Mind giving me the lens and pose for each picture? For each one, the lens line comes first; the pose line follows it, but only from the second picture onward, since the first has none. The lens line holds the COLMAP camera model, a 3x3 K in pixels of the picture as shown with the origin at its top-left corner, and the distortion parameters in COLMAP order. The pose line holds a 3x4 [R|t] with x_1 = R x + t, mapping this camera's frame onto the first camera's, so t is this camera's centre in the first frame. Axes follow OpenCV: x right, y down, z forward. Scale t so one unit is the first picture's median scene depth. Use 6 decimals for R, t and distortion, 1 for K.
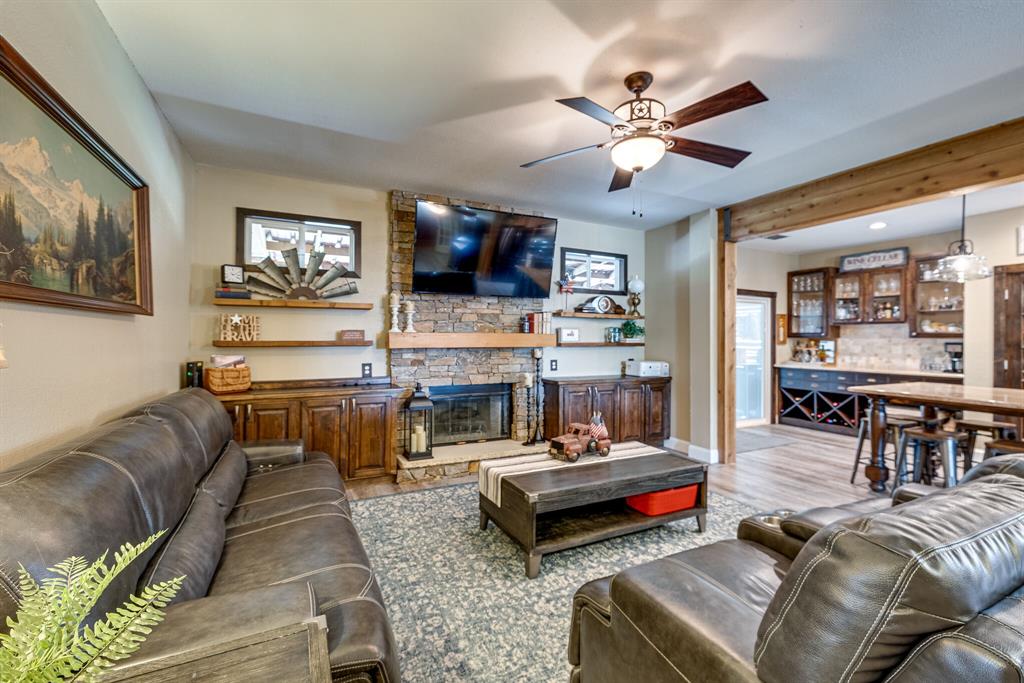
lens RADIAL K [[429.3, 0, 506.5], [0, 429.3, 341.7], [0, 0, 1]] dist [-0.001721, -0.000315]
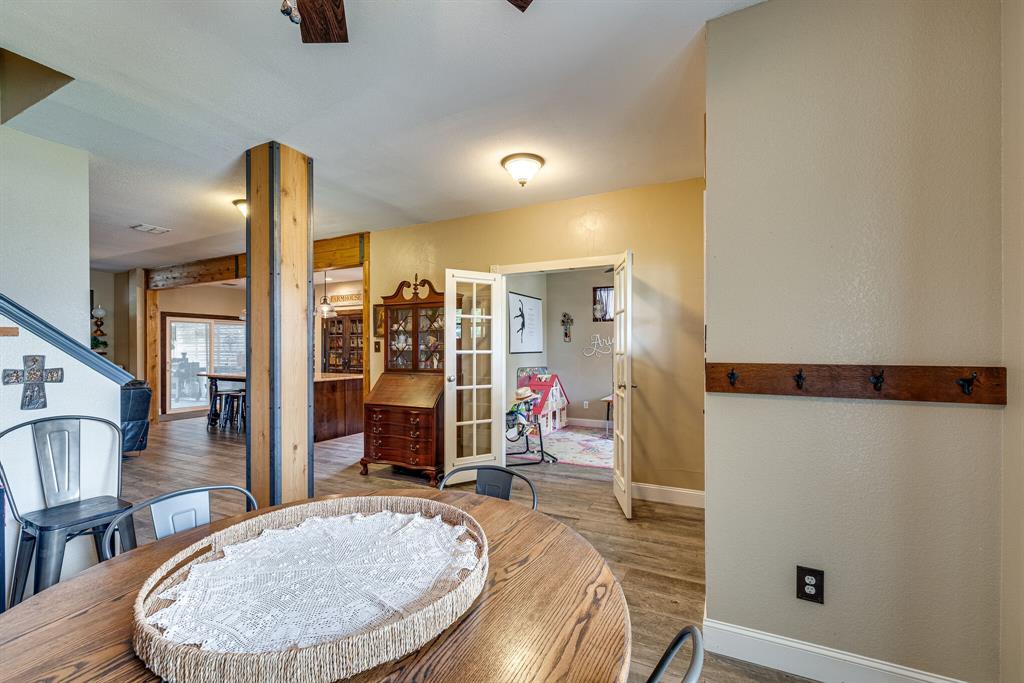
lens RADIAL K [[429.3, 0, 510.5], [0, 429.3, 345.2], [0, 0, 1]] dist [-0.001721, -0.000315]
pose [[0.795717, -0.005204, 0.605646, 0.628413], [0.012970, 0.999880, -0.008448, 0.008809], [-0.605530, 0.014577, 0.795689, -1.146021]]
